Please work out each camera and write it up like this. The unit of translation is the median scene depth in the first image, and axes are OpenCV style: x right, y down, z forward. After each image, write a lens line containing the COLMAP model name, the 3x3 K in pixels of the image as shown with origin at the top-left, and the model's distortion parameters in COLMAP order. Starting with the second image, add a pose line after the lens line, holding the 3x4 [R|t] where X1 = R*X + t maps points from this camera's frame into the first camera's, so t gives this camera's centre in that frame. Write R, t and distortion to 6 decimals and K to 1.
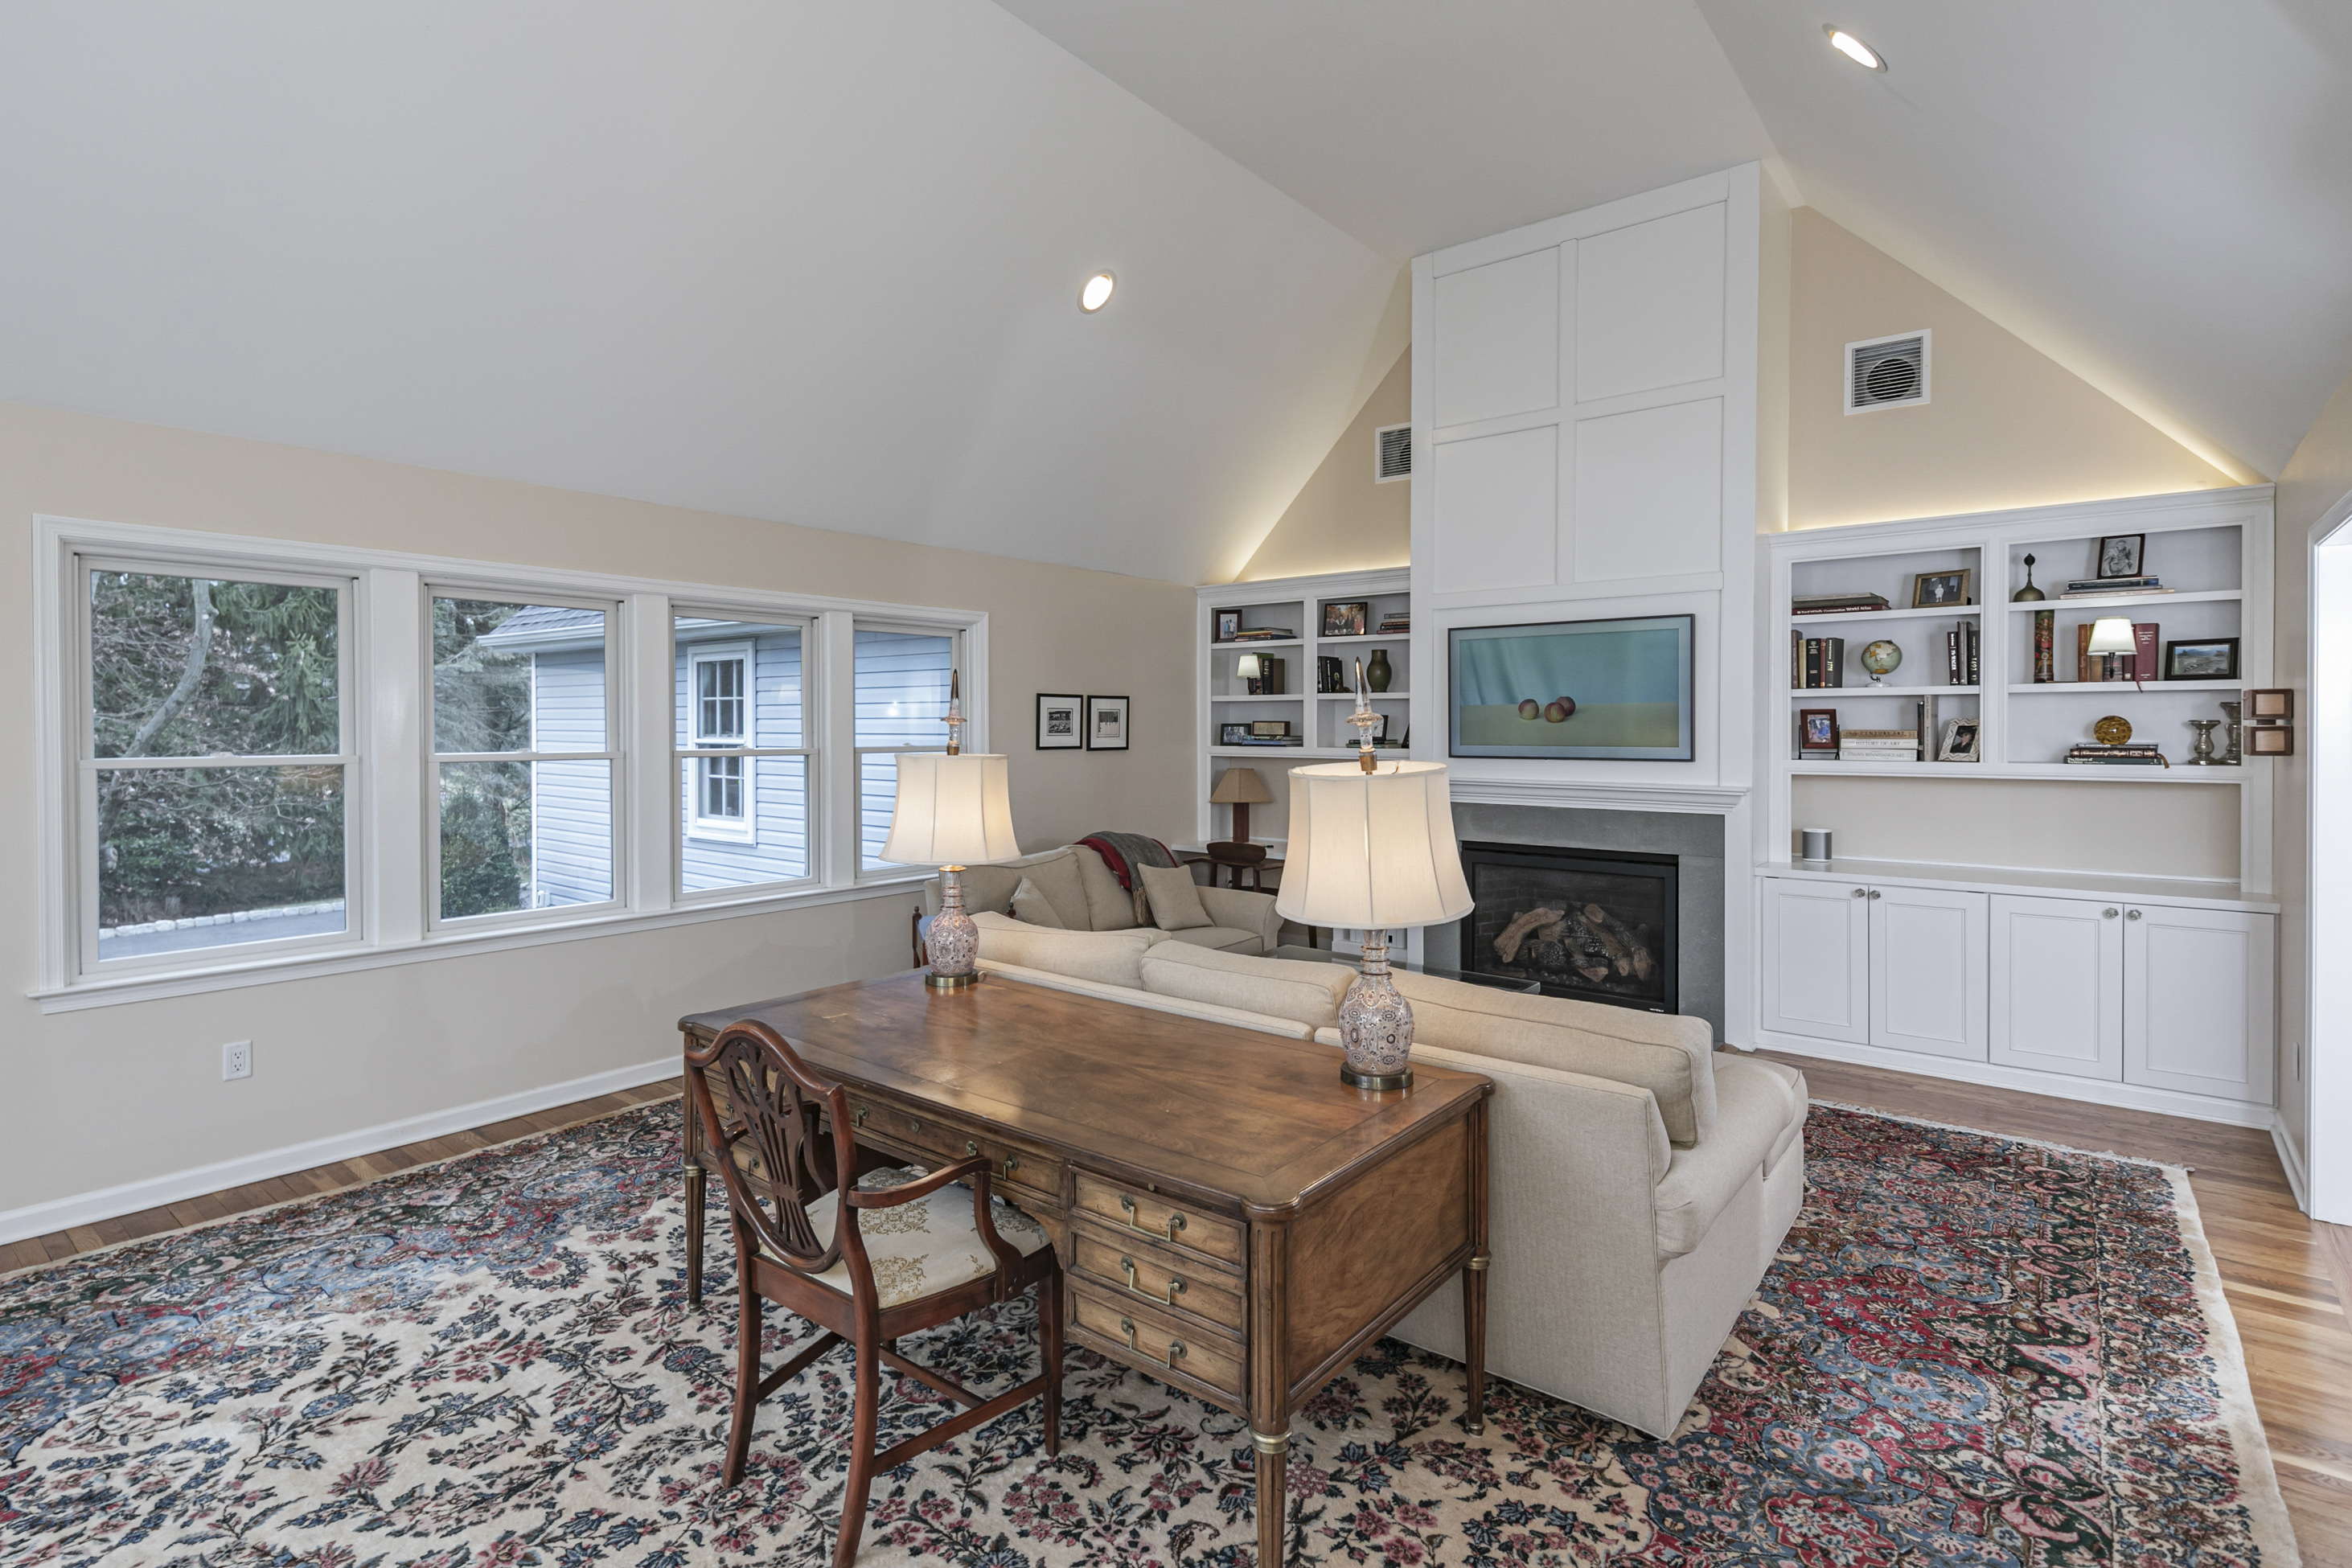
lens RADIAL K [[1155.1, 0, 1176.0], [0, 1155.1, 748.4], [0, 0, 1]] dist [-0.001037, -0.001641]
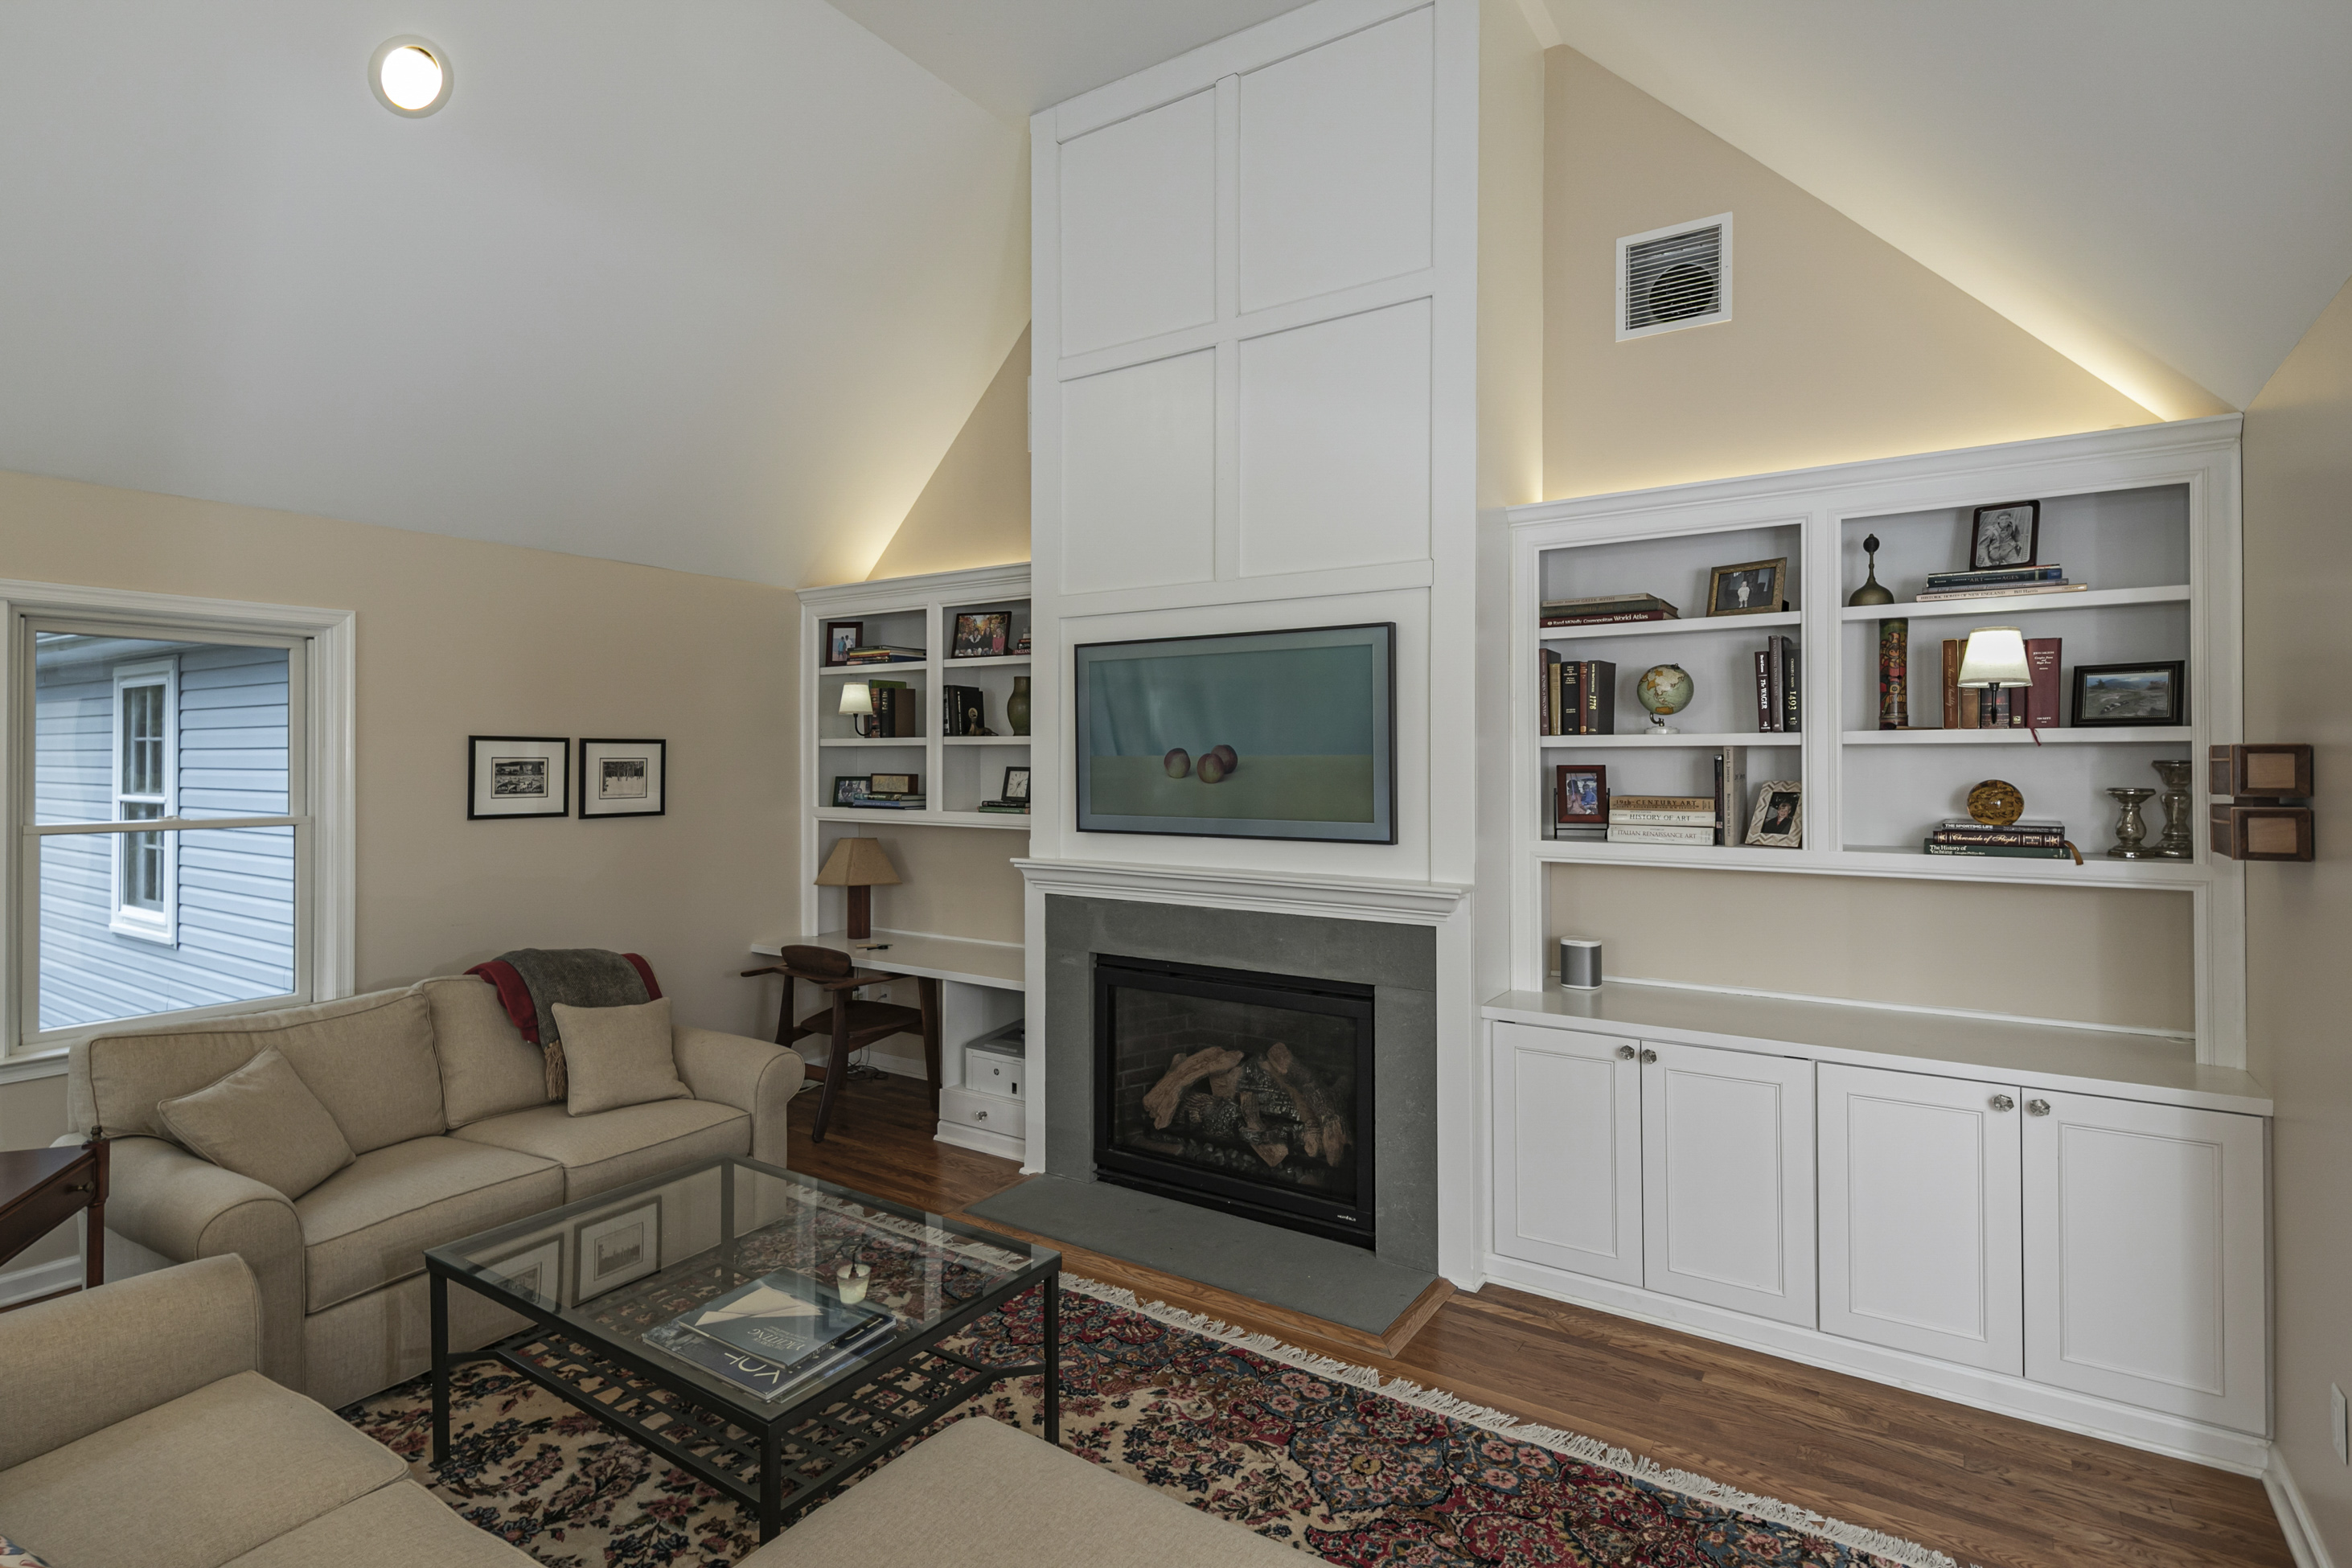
lens RADIAL K [[1129.6, 0, 1175.3], [0, 1129.6, 759.3], [0, 0, 1]] dist [0.002346, 0.000348]
pose [[0.996863, 0.002698, 0.079102, 0.270549], [-0.001064, 0.999785, -0.020694, -0.023971], [-0.079141, 0.020545, 0.996652, 0.360366]]
